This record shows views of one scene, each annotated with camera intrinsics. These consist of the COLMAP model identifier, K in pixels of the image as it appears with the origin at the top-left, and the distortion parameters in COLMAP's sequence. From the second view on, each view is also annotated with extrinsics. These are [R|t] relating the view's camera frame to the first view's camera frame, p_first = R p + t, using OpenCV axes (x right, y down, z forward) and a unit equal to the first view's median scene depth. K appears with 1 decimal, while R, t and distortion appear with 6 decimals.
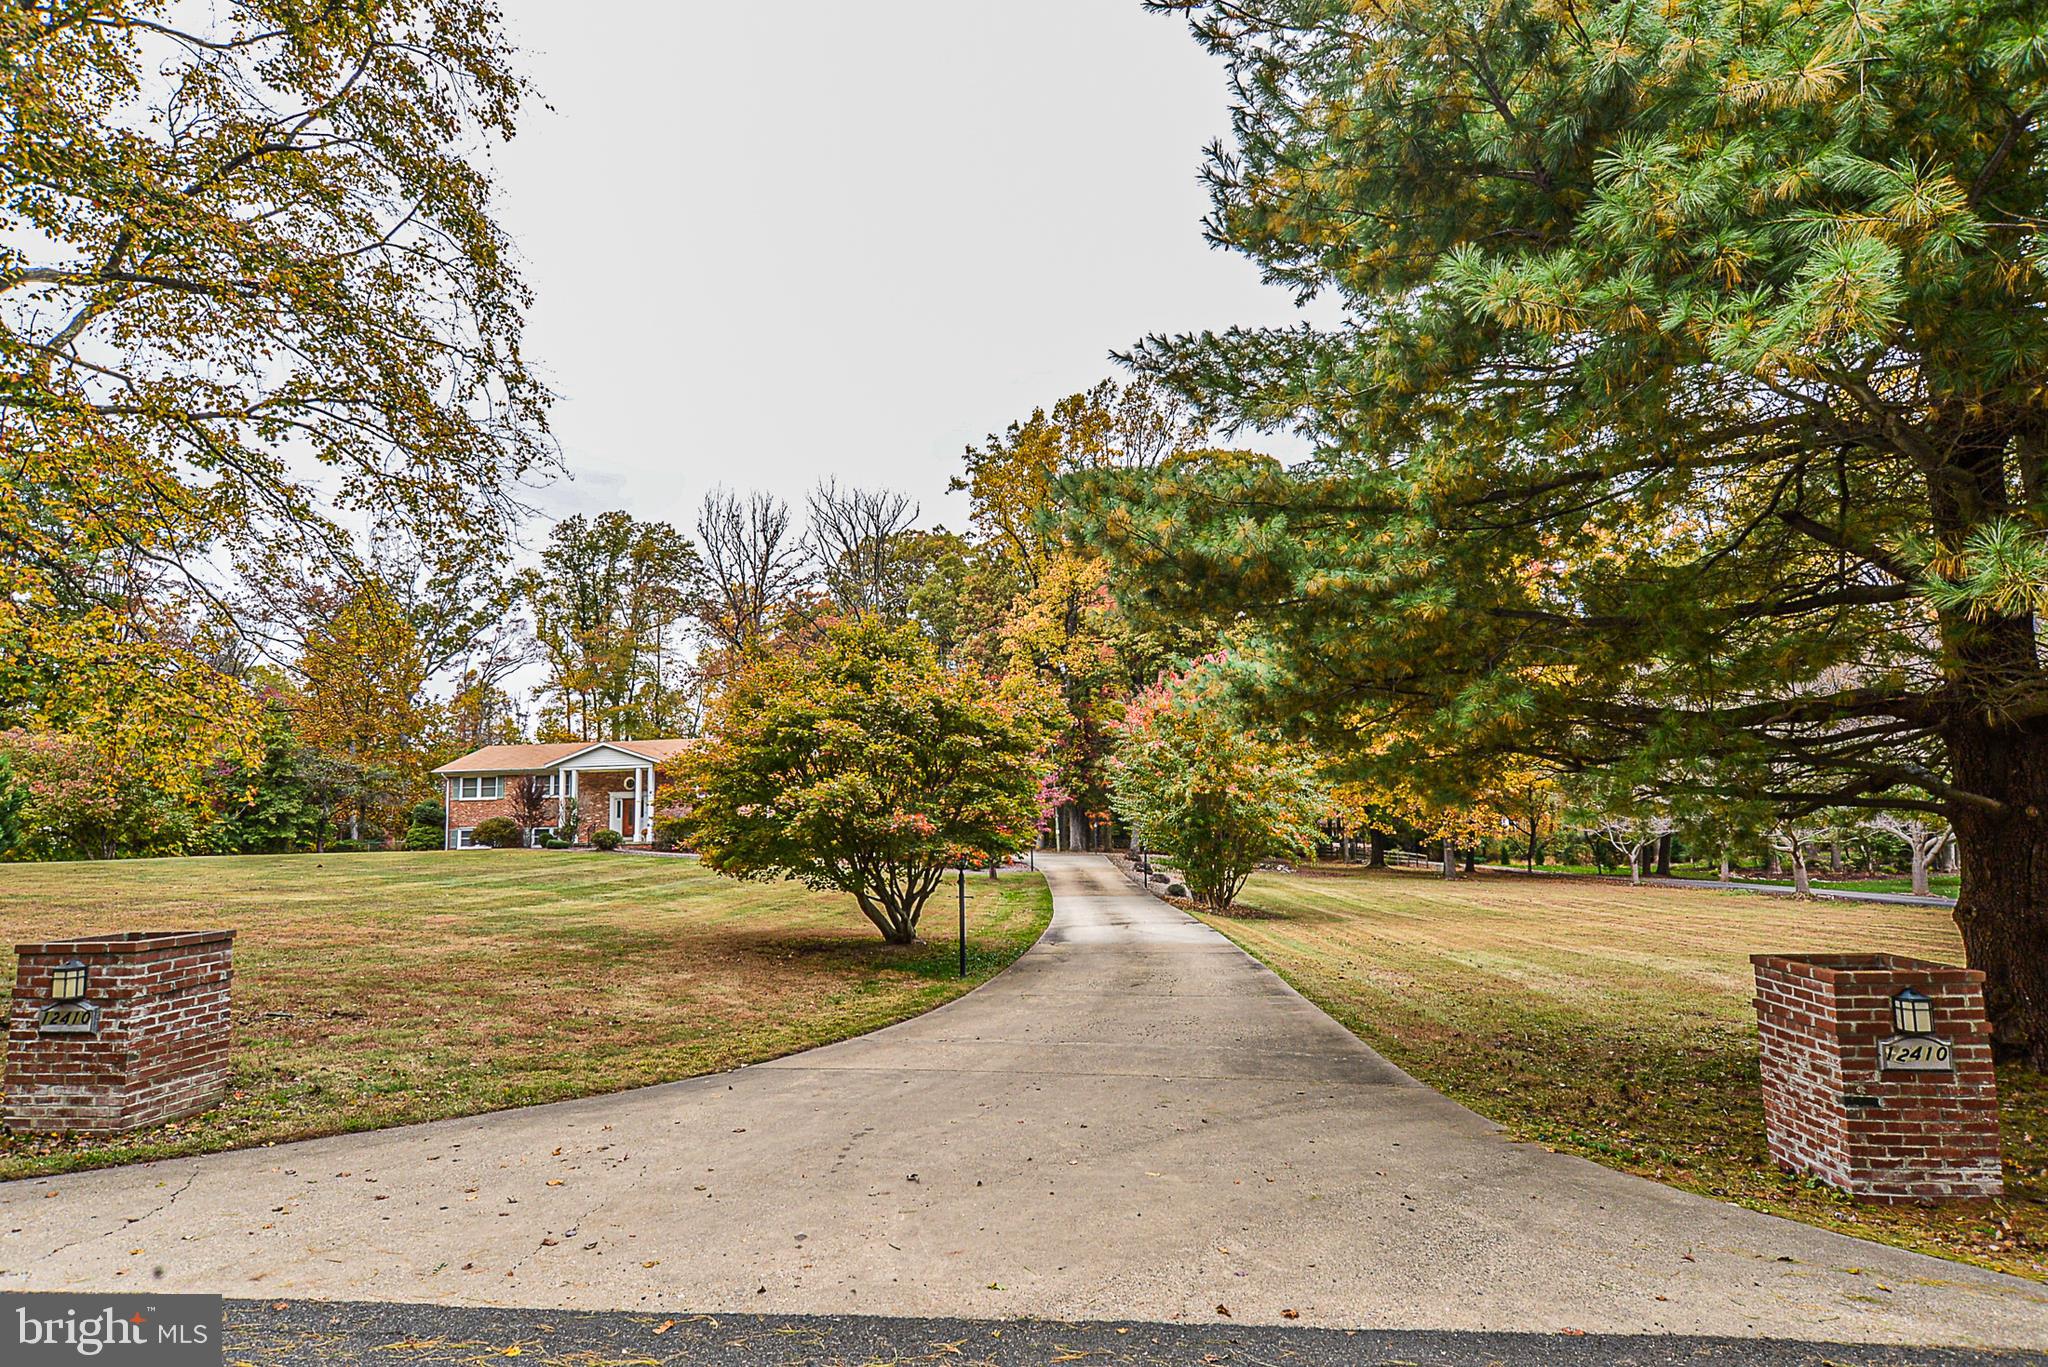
lens RADIAL K [[1097.5, 0, 1027.5], [0, 1097.5, 696.8], [0, 0, 1]] dist [-0.045360, 0.036174]
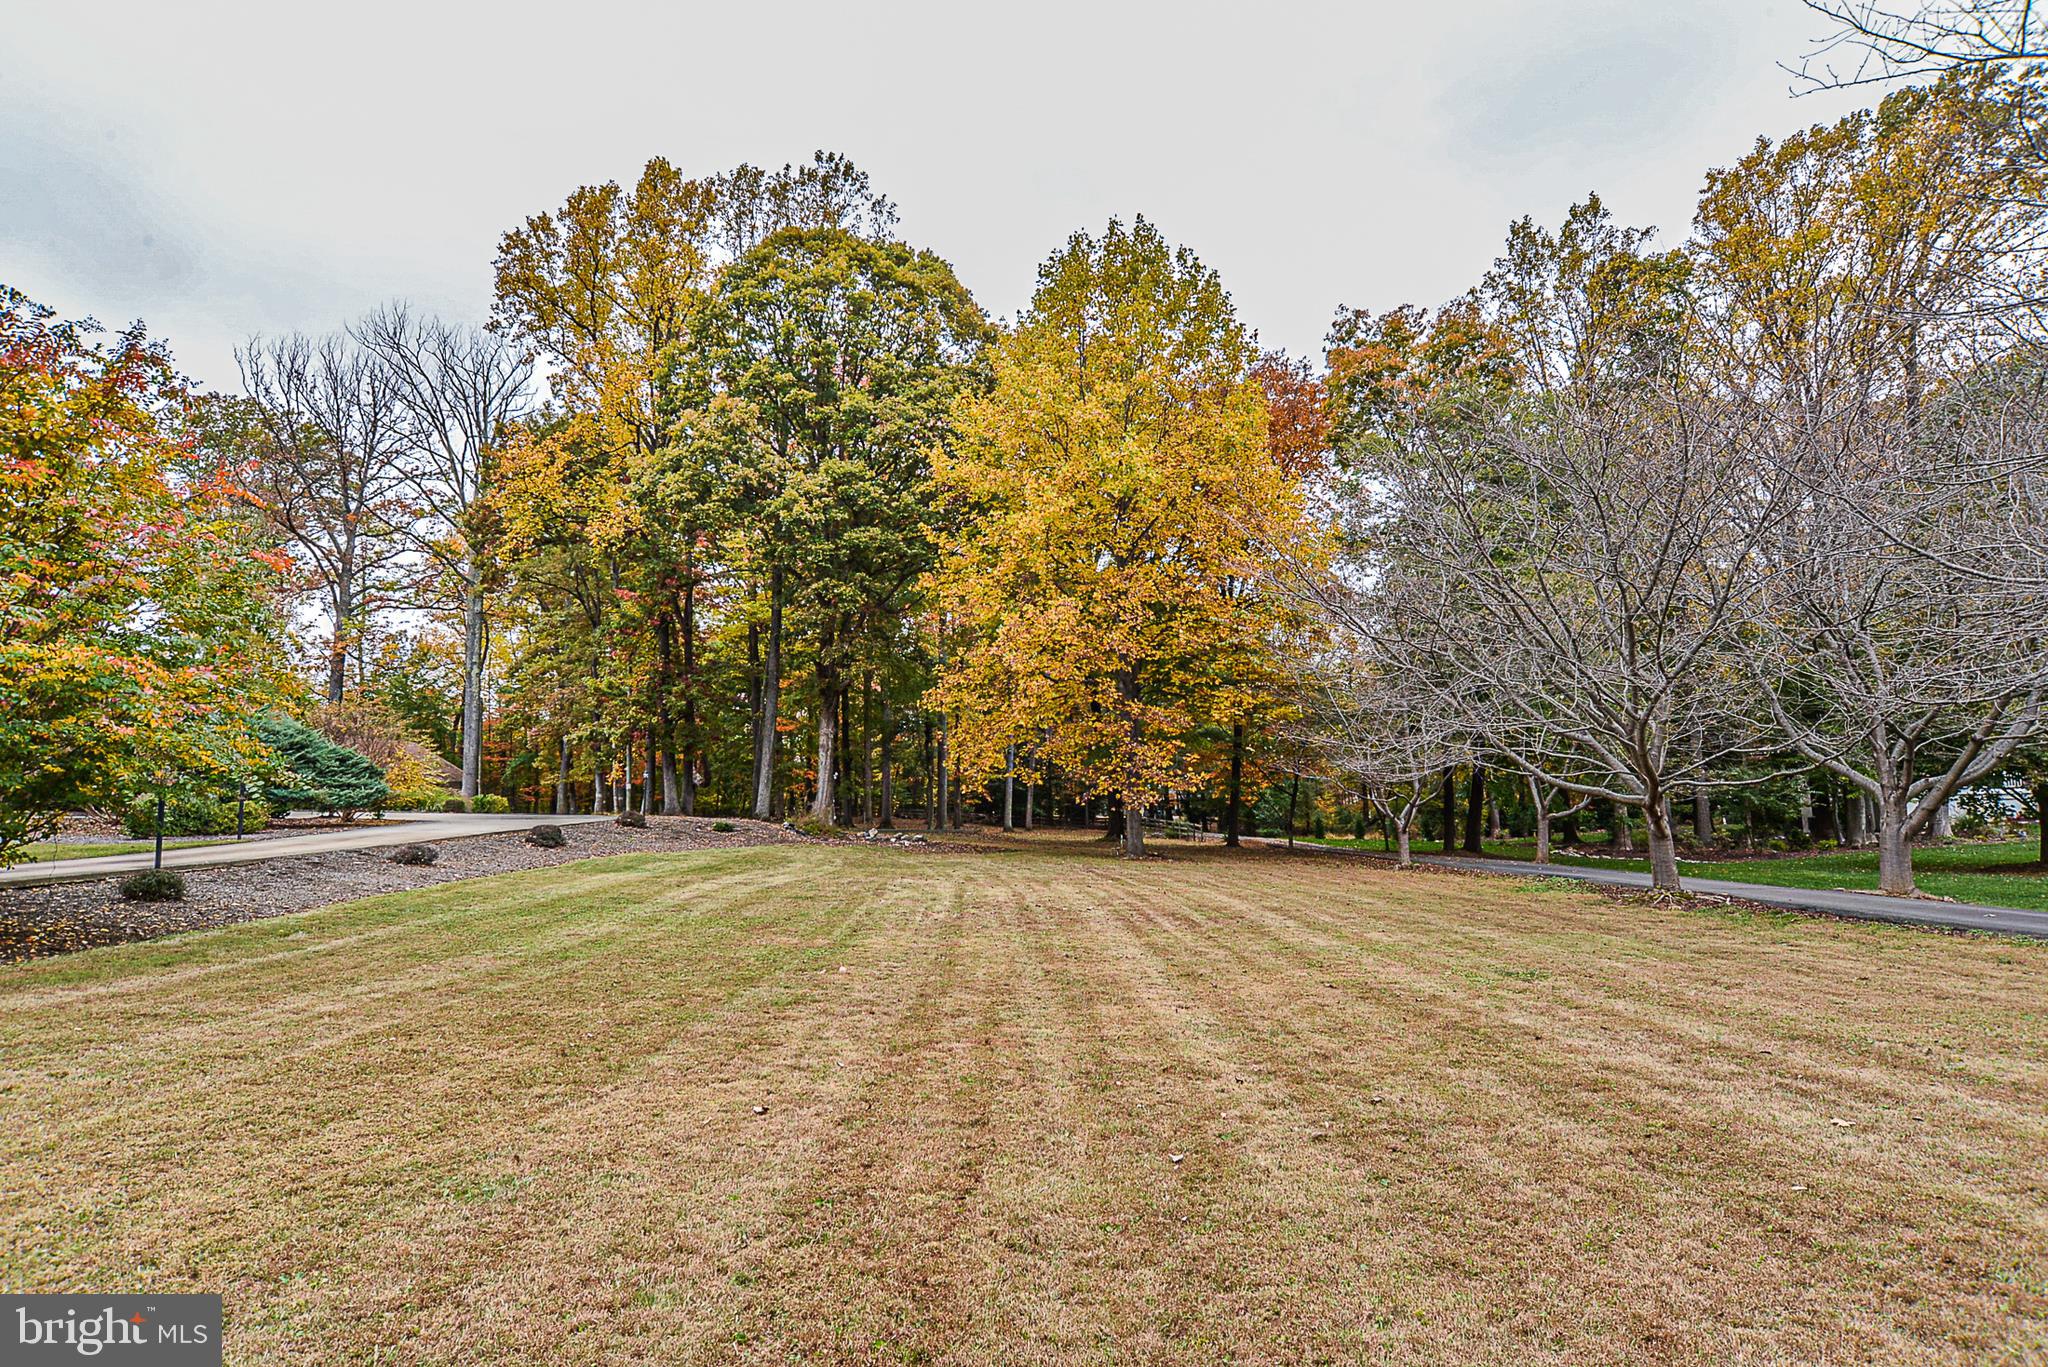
lens RADIAL K [[1017.2, 0, 1016.4], [0, 1017.2, 688.5], [0, 0, 1]] dist [-0.002024, 0.007733]
pose [[0.998254, 0.008008, 0.058528, 0.268571], [-0.008228, 0.999960, 0.003517, 0.061882], [-0.058498, -0.003993, 0.998280, 0.379572]]
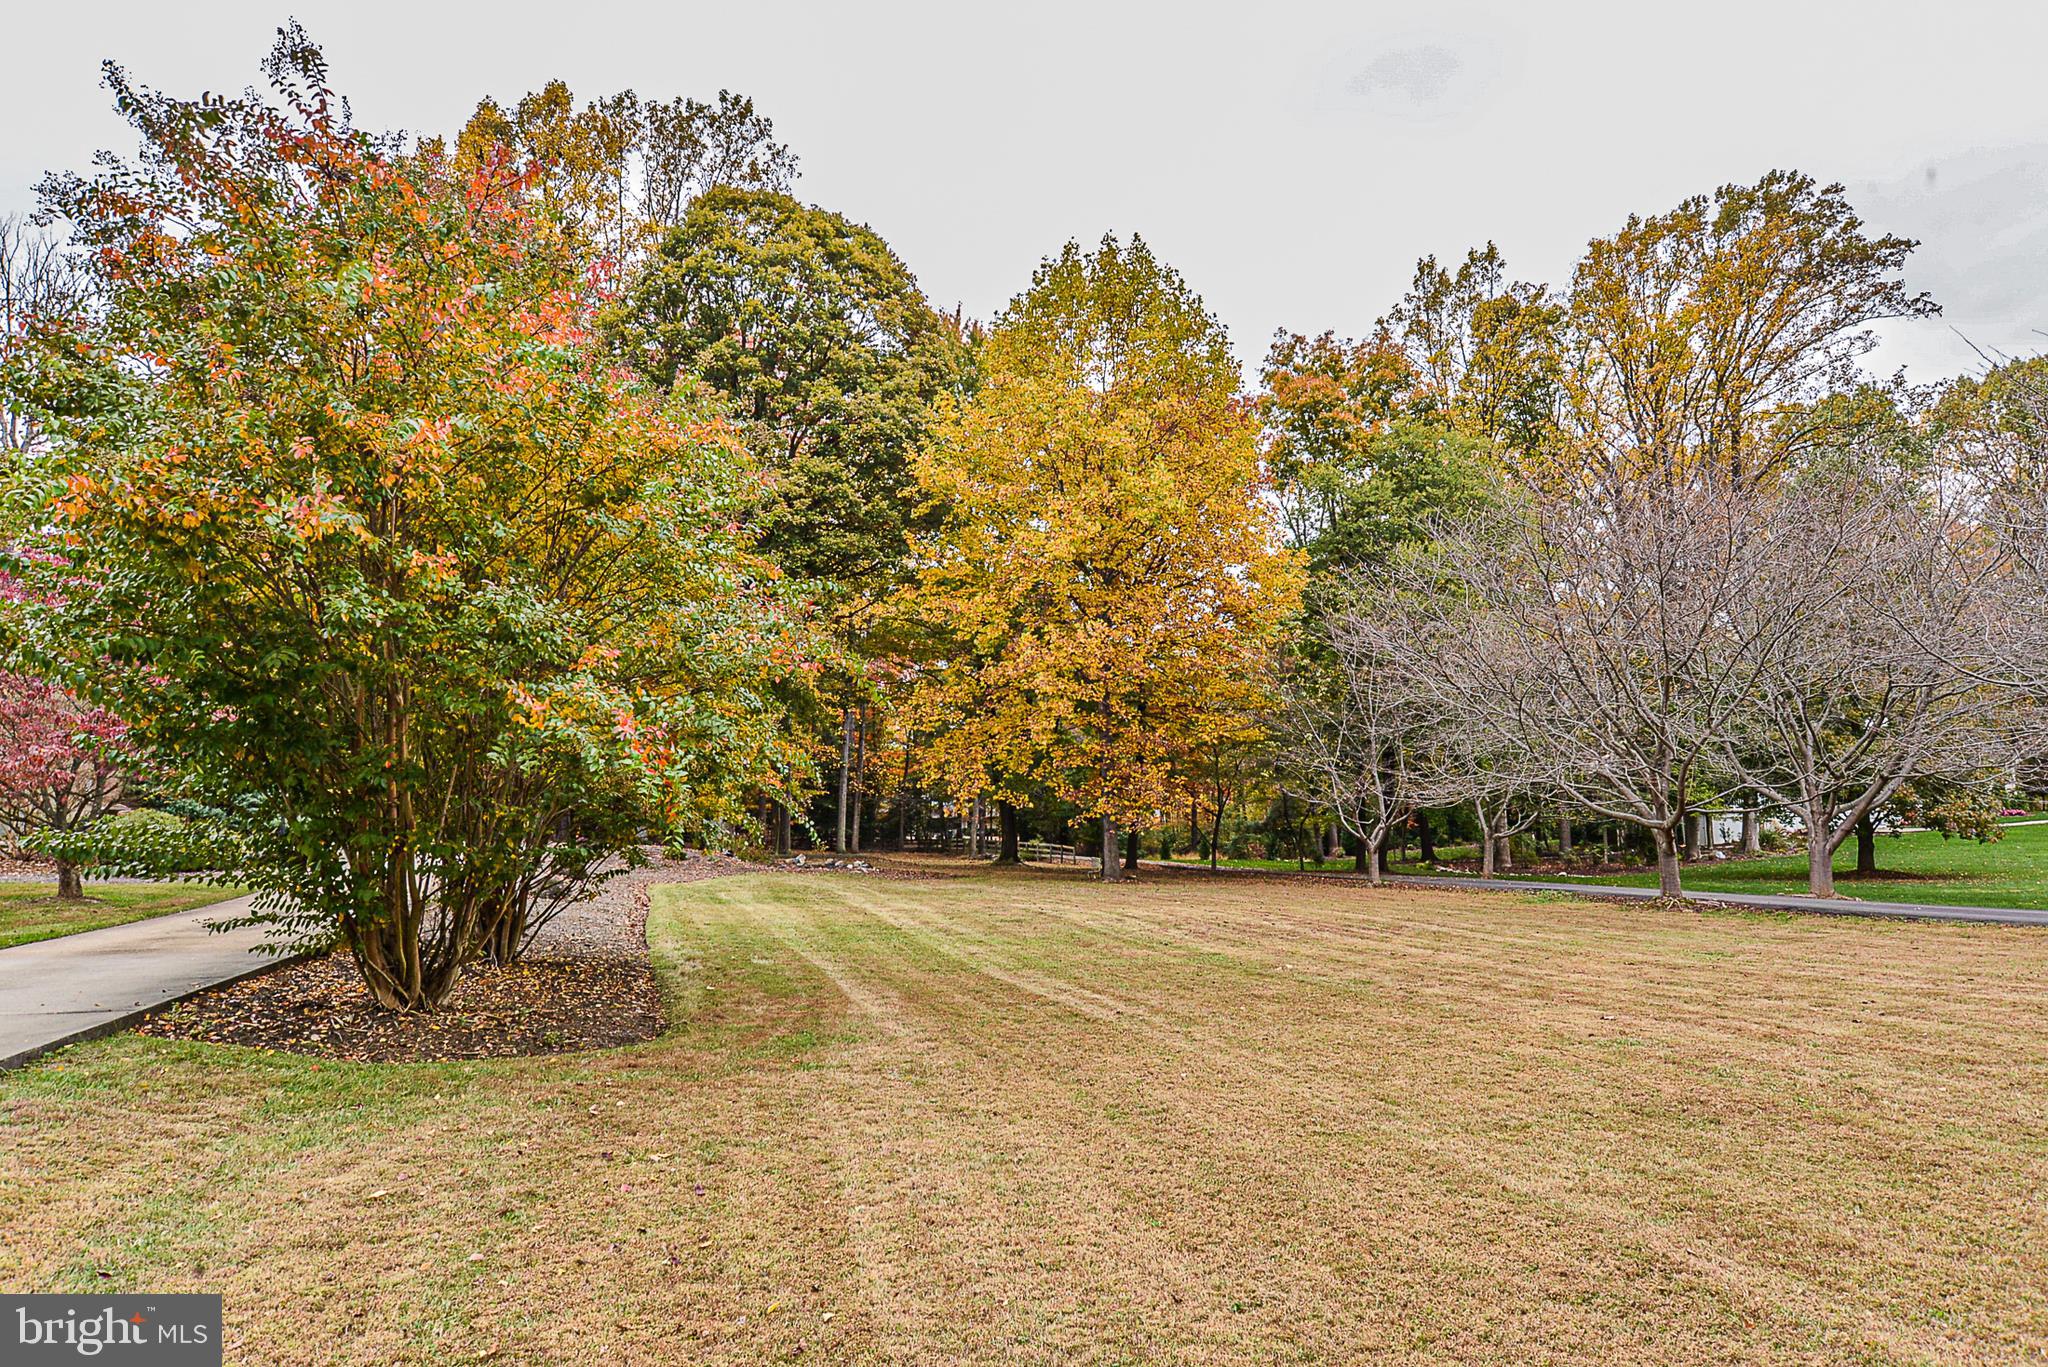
lens RADIAL K [[1197.7, 0, 1021.1], [0, 1197.7, 688.4], [0, 0, 1]] dist [-0.009963, 0.000631]
pose [[0.952969, 0.030251, 0.301553, 0.114138], [-0.032203, 0.999480, 0.001503, 0.051900], [-0.301351, -0.011143, 0.953448, 0.326966]]
